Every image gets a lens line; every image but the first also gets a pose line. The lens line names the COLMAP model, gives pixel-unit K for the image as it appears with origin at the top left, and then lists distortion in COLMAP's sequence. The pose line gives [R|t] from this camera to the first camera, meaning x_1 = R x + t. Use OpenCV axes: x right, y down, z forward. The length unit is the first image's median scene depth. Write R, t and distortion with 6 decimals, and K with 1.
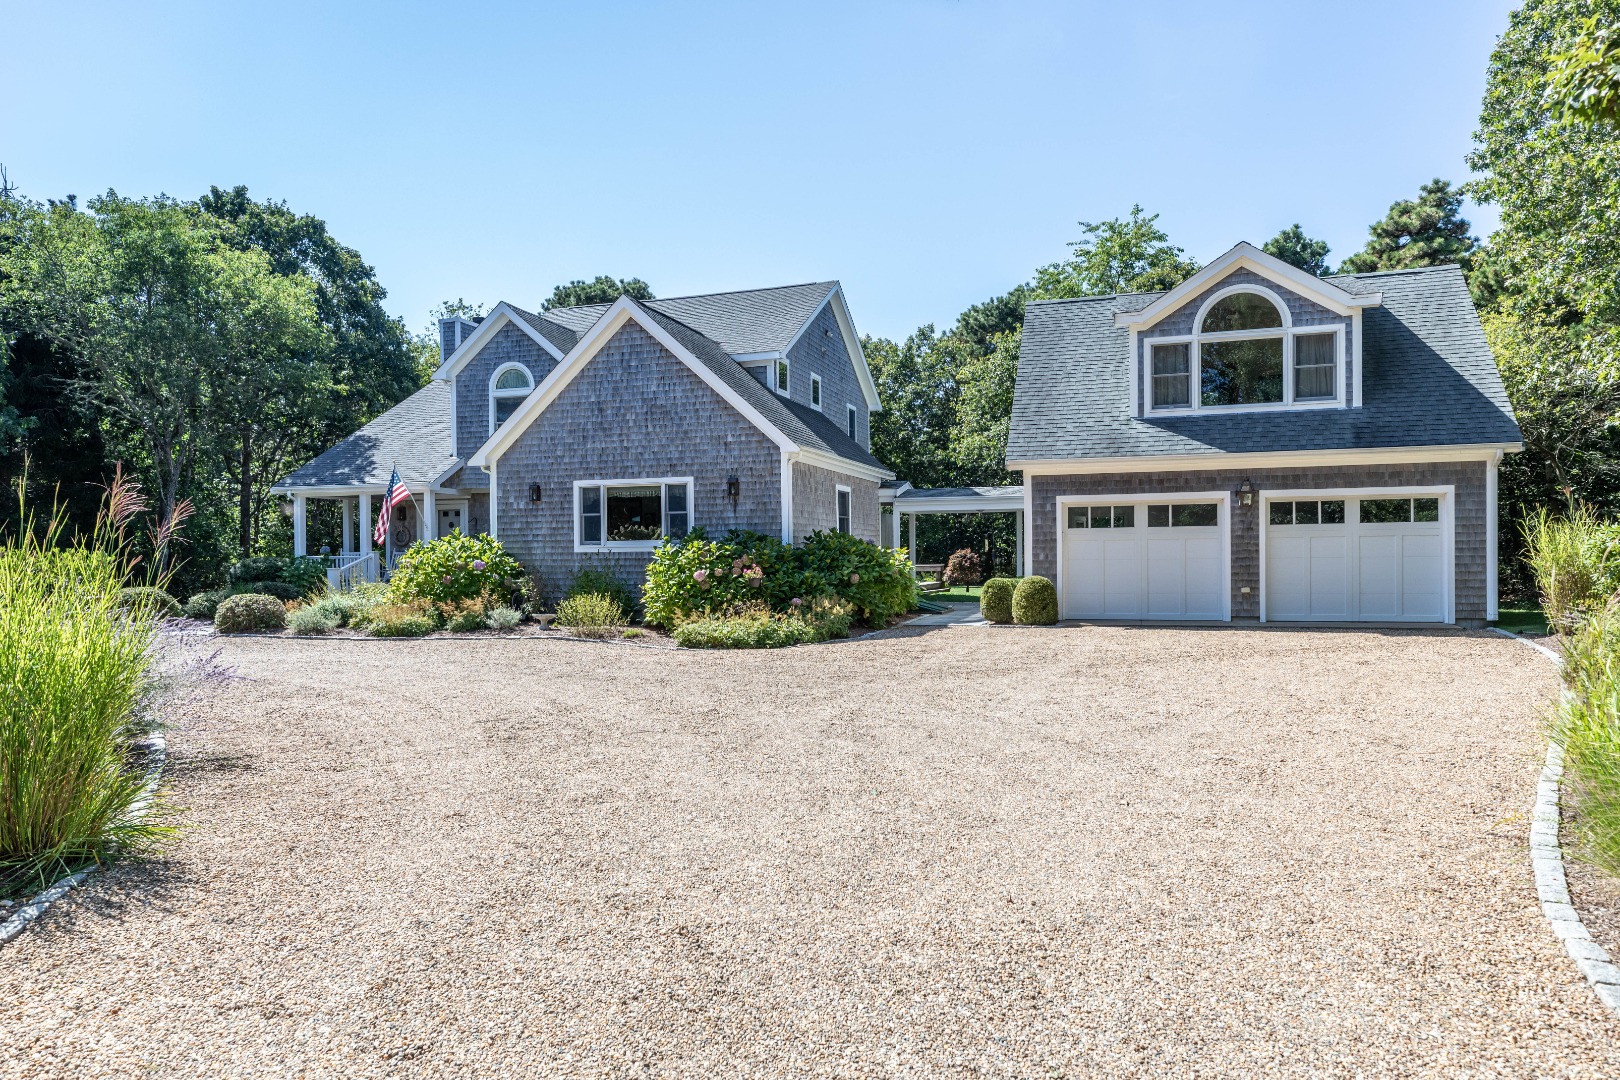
lens RADIAL K [[1070.5, 0, 810.0], [0, 1070.5, 540.0], [0, 0, 1]] dist [0.005264, 0.001043]
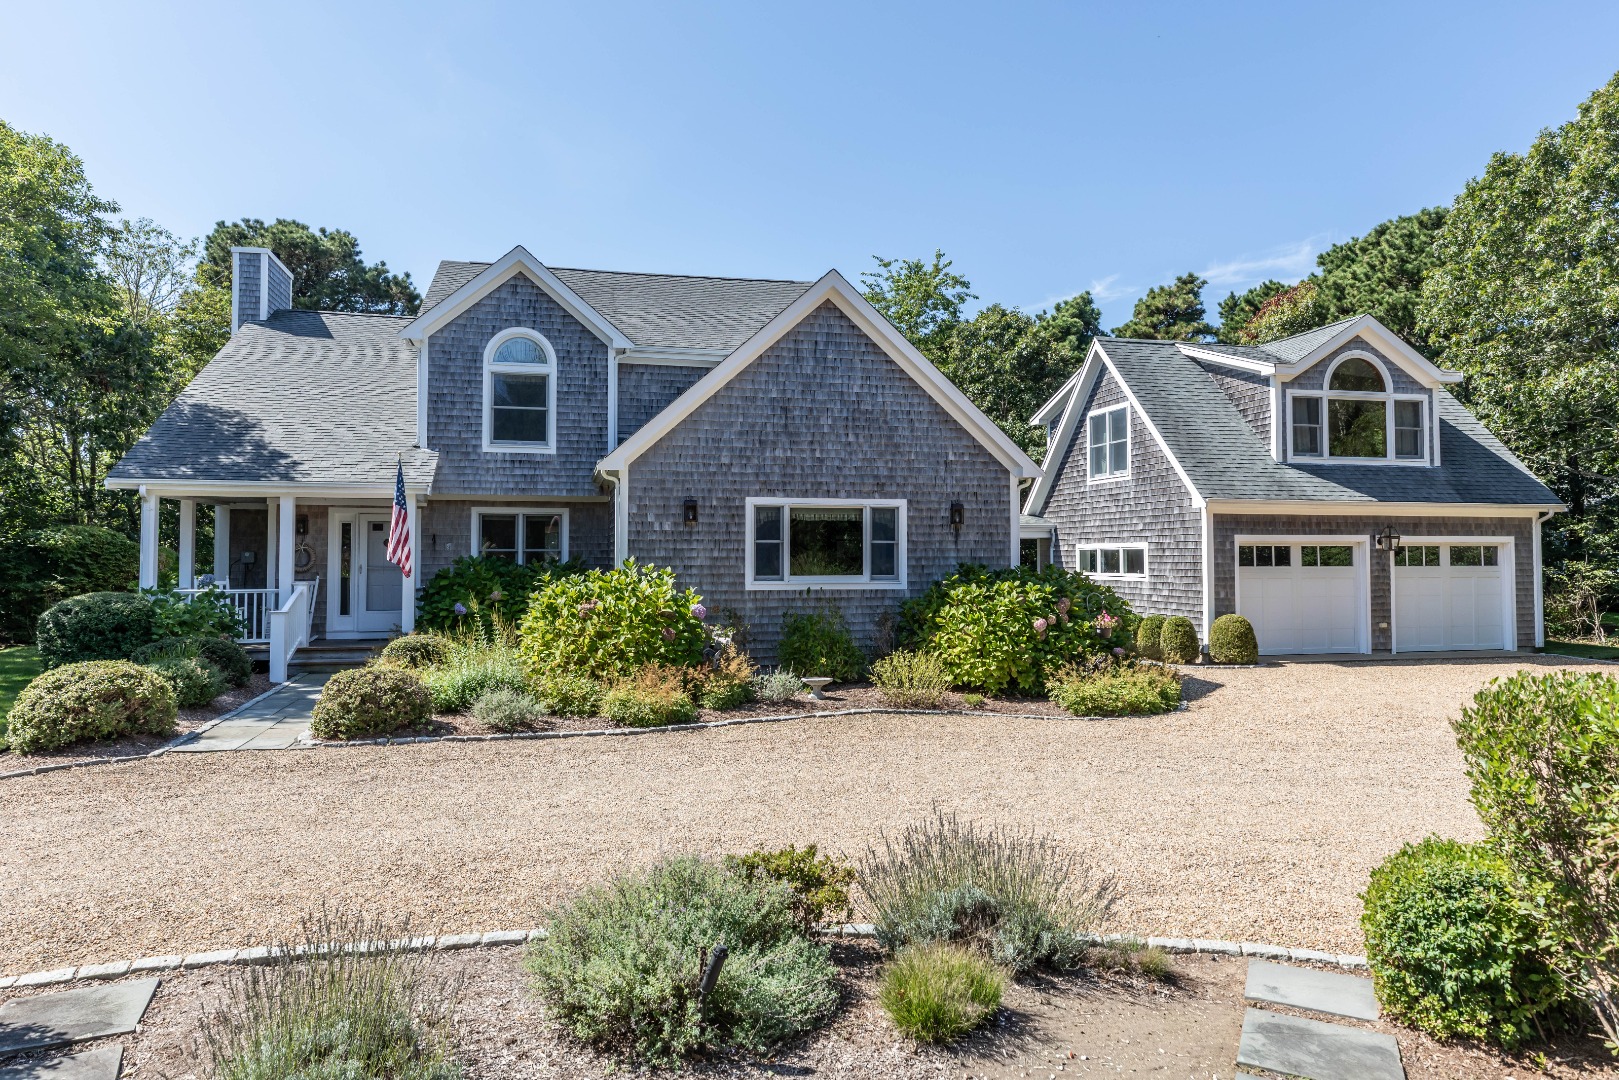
lens RADIAL K [[1020.3, 0, 809.3], [0, 1020.3, 499.9], [0, 0, 1]] dist [0.001739, -0.000459]
pose [[0.853439, 0.040080, 0.519649, -0.593651], [-0.017416, 0.998675, -0.048423, -0.019367], [-0.520902, 0.032276, 0.853006, 0.366871]]
